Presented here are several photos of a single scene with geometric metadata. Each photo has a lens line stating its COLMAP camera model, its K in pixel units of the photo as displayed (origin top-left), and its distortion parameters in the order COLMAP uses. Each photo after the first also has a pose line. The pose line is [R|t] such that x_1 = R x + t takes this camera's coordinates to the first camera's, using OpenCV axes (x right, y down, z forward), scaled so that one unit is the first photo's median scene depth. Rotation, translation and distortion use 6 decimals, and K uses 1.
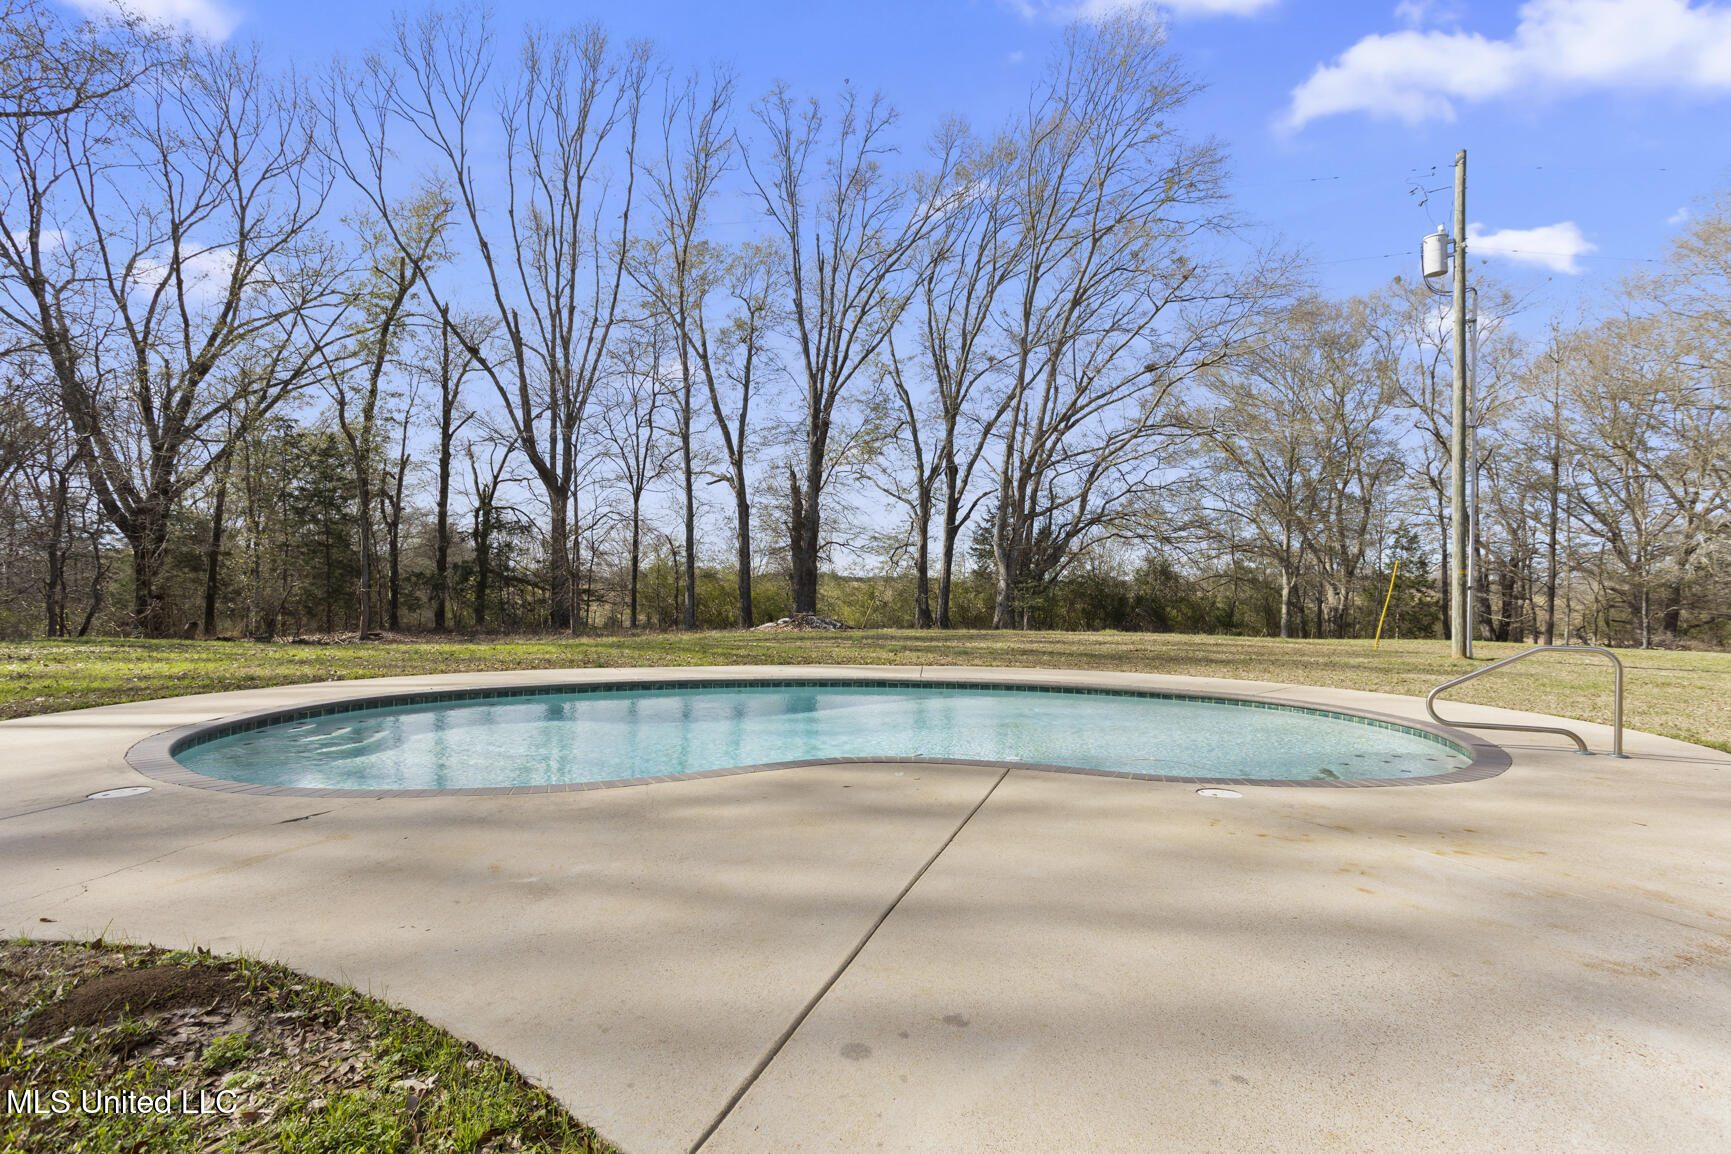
lens RADIAL K [[846.7, 0, 867.5], [0, 846.7, 639.4], [0, 0, 1]] dist [-0.000376, 0.002231]
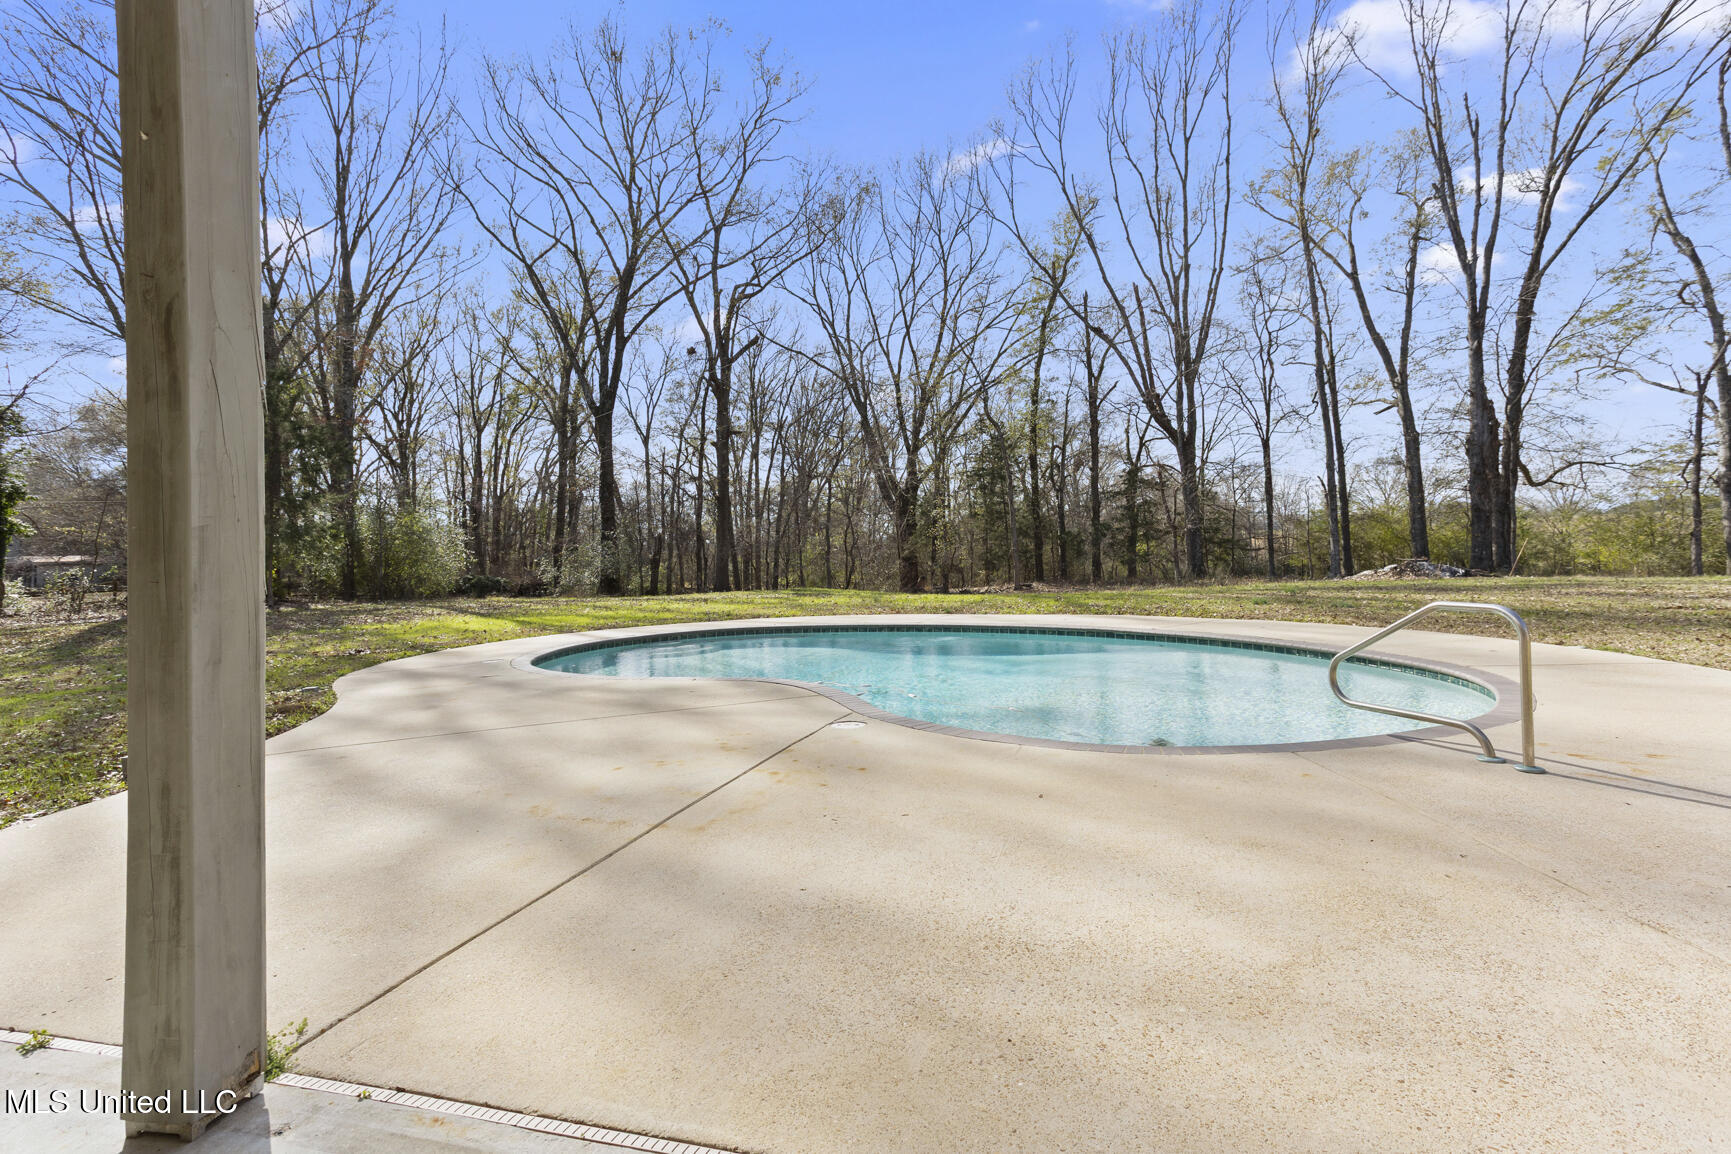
lens RADIAL K [[846.7, 0, 865.6], [0, 846.7, 576.4], [0, 0, 1]] dist [-0.000376, 0.002231]
pose [[0.680898, -0.010899, -0.732297, 0.107738], [-0.000261, 0.999886, -0.015124, -0.000365], [0.732378, 0.010489, 0.680817, 0.017049]]
